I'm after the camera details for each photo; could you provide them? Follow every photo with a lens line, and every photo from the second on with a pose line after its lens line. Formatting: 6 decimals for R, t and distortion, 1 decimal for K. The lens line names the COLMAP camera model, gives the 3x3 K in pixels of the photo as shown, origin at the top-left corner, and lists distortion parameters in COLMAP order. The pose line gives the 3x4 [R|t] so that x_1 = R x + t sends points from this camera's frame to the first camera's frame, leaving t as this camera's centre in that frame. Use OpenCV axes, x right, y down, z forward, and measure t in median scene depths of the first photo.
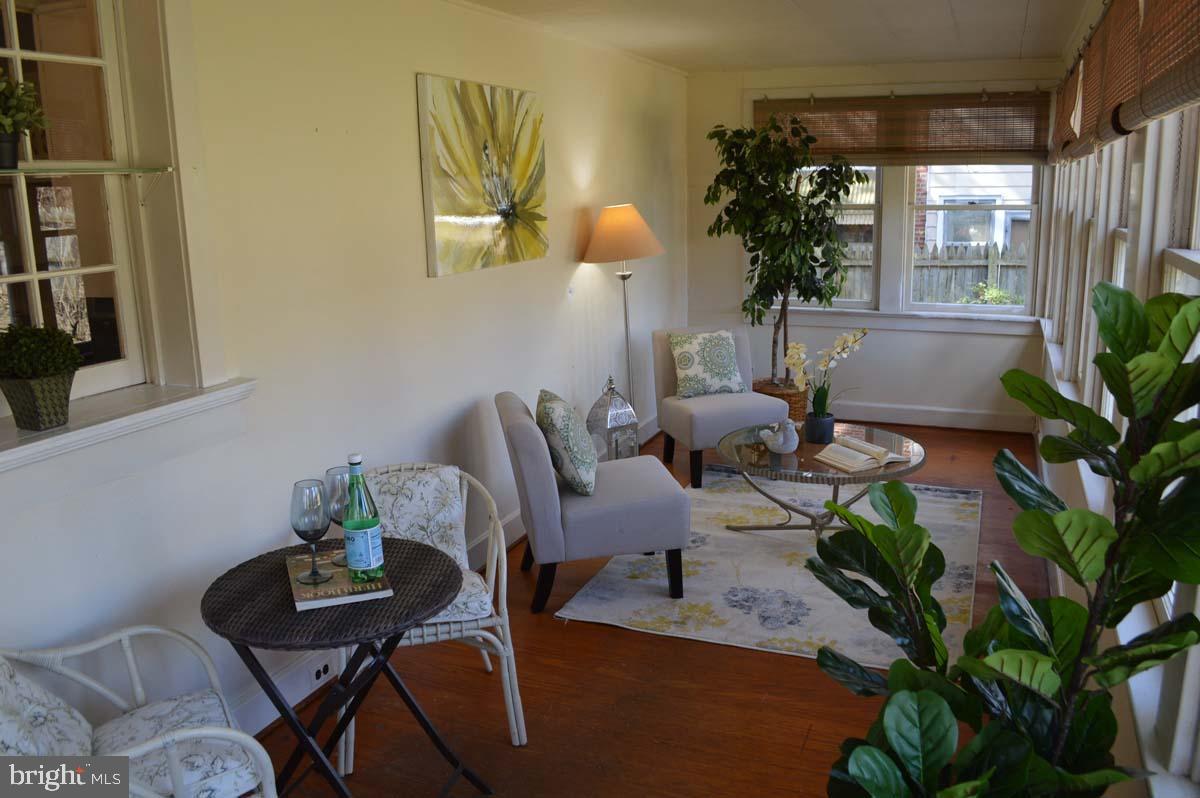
lens RADIAL K [[976.9, 0, 604.9], [0, 976.9, 403.5], [0, 0, 1]] dist [-0.044293, -0.006086]
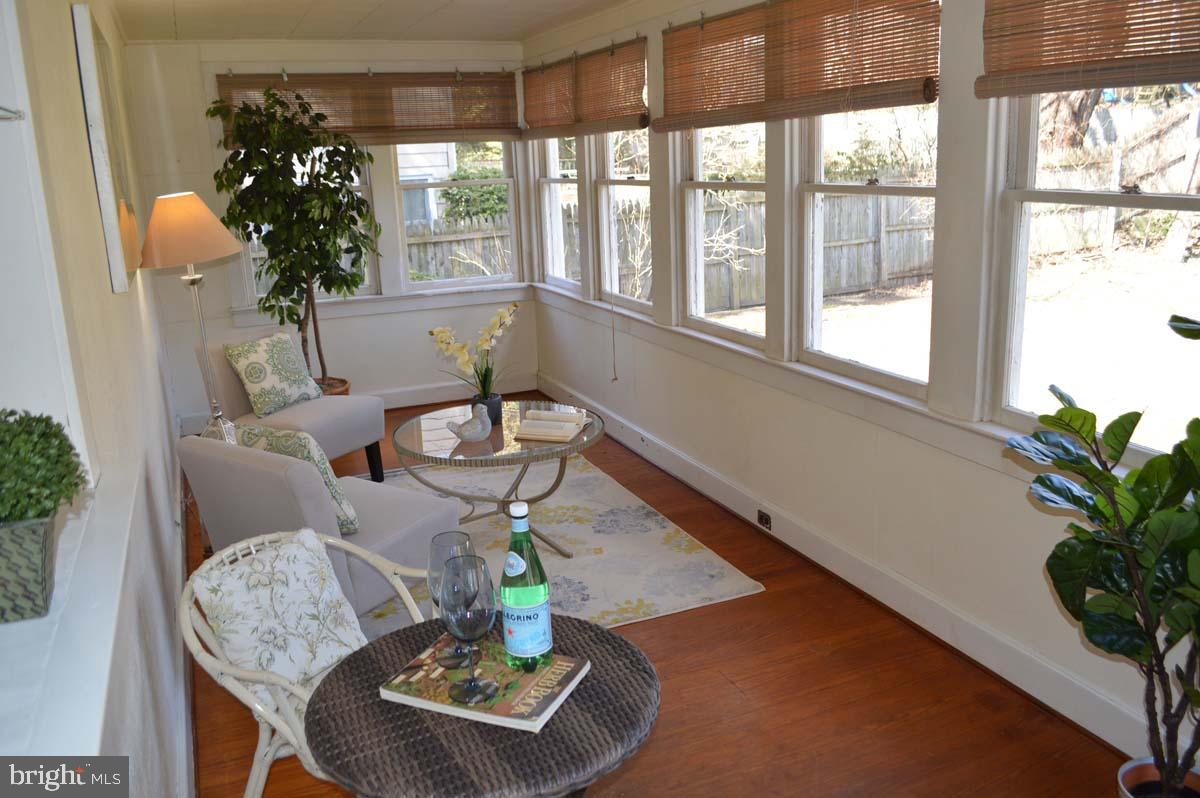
lens RADIAL K [[976.9, 0, 604.9], [0, 976.9, 403.5], [0, 0, 1]] dist [-0.044293, -0.006086]
pose [[0.714572, -0.184889, 0.674688, -0.262267], [0.180979, 0.980468, 0.077006, -0.025748], [-0.675747, 0.067077, 0.734075, 0.154871]]
